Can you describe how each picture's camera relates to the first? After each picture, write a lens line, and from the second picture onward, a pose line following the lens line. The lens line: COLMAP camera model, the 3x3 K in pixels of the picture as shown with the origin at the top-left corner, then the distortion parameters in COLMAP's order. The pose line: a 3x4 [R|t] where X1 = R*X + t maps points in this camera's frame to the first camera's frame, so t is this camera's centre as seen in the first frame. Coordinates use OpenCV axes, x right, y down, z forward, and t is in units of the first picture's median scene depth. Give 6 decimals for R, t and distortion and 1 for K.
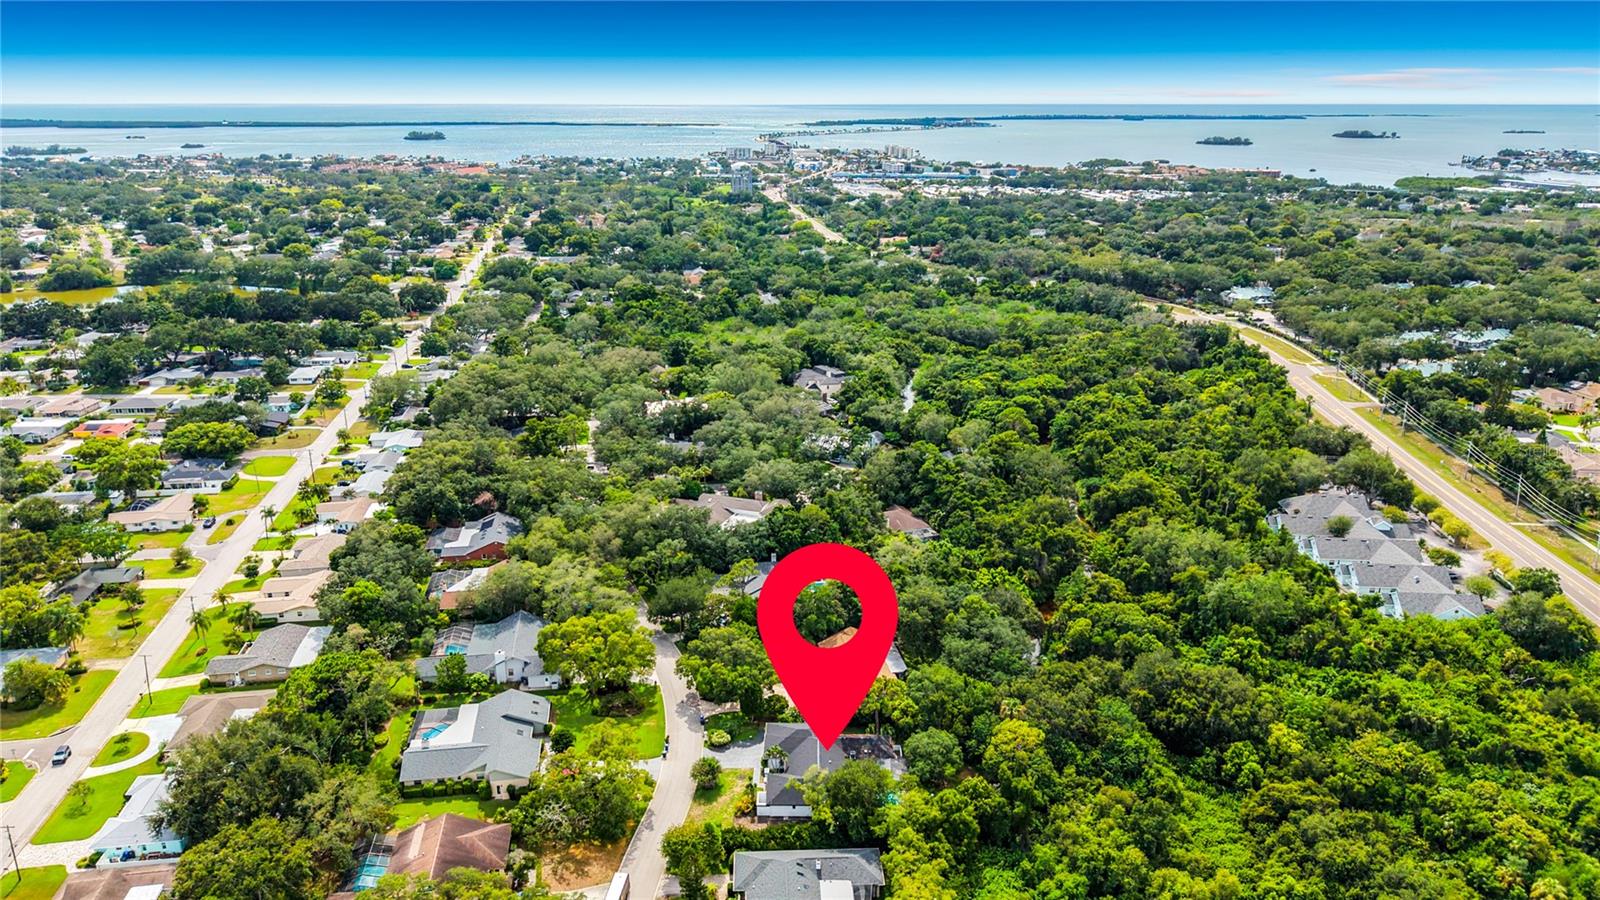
lens RADIAL K [[1149.5, 0, 801.3], [0, 1149.5, 453.3], [0, 0, 1]] dist [0.067184, -0.110339]
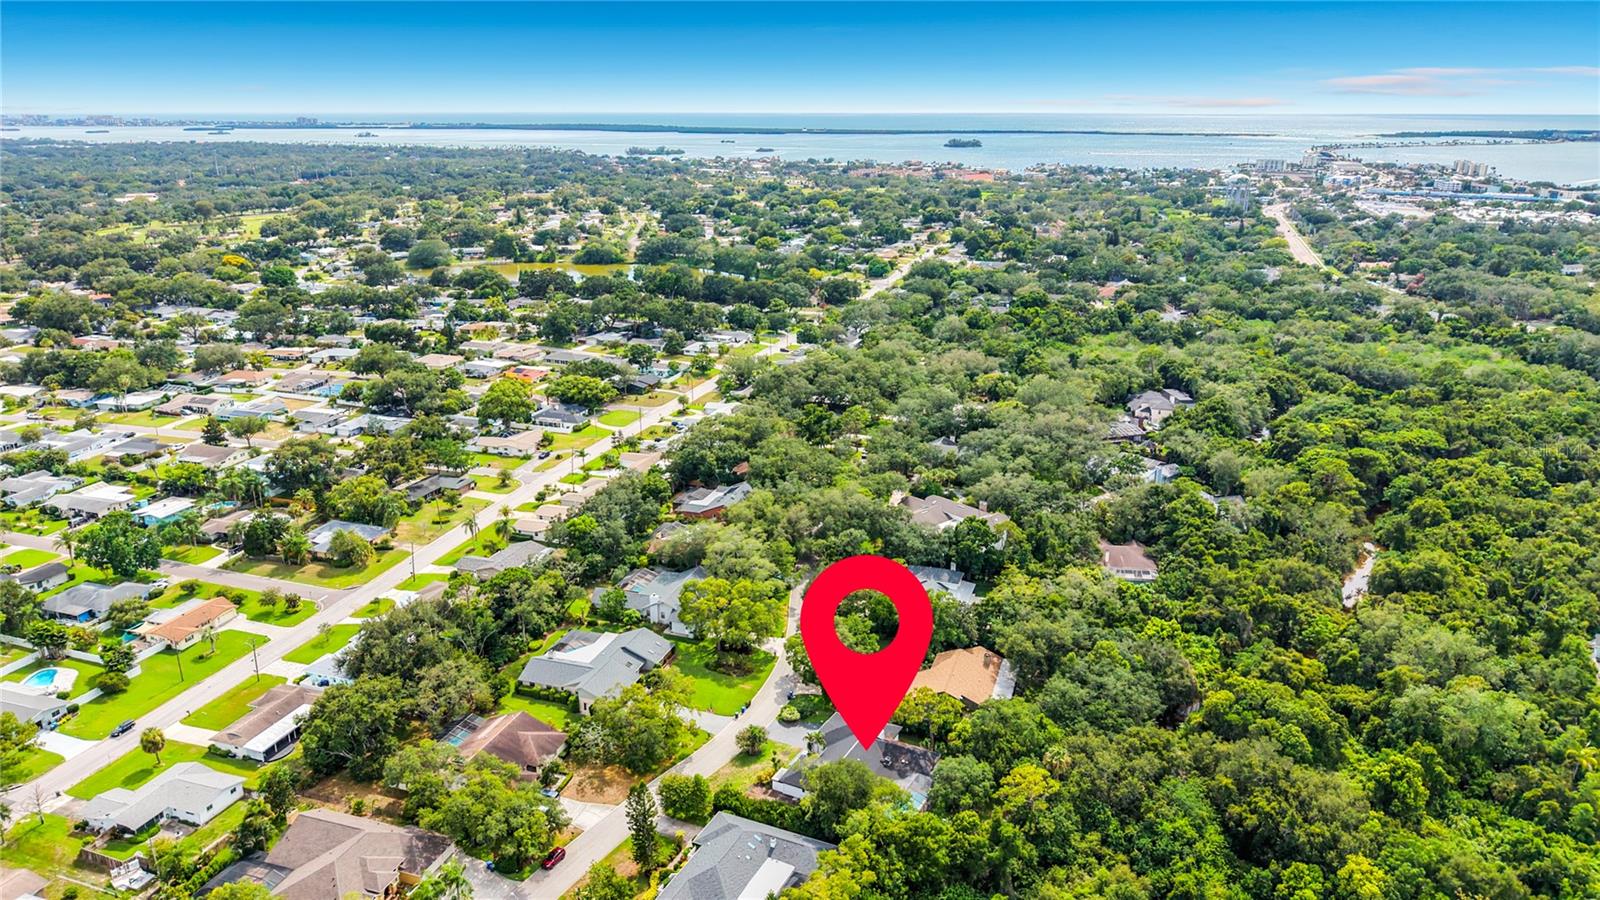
lens RADIAL K [[1149.5, 0, 801.3], [0, 1149.5, 453.3], [0, 0, 1]] dist [0.067184, -0.110339]
pose [[0.878061, 0.137705, -0.458307, 0.228457], [-0.141351, 0.989604, 0.026530, -0.009899], [0.457196, 0.041488, 0.888398, 0.039036]]
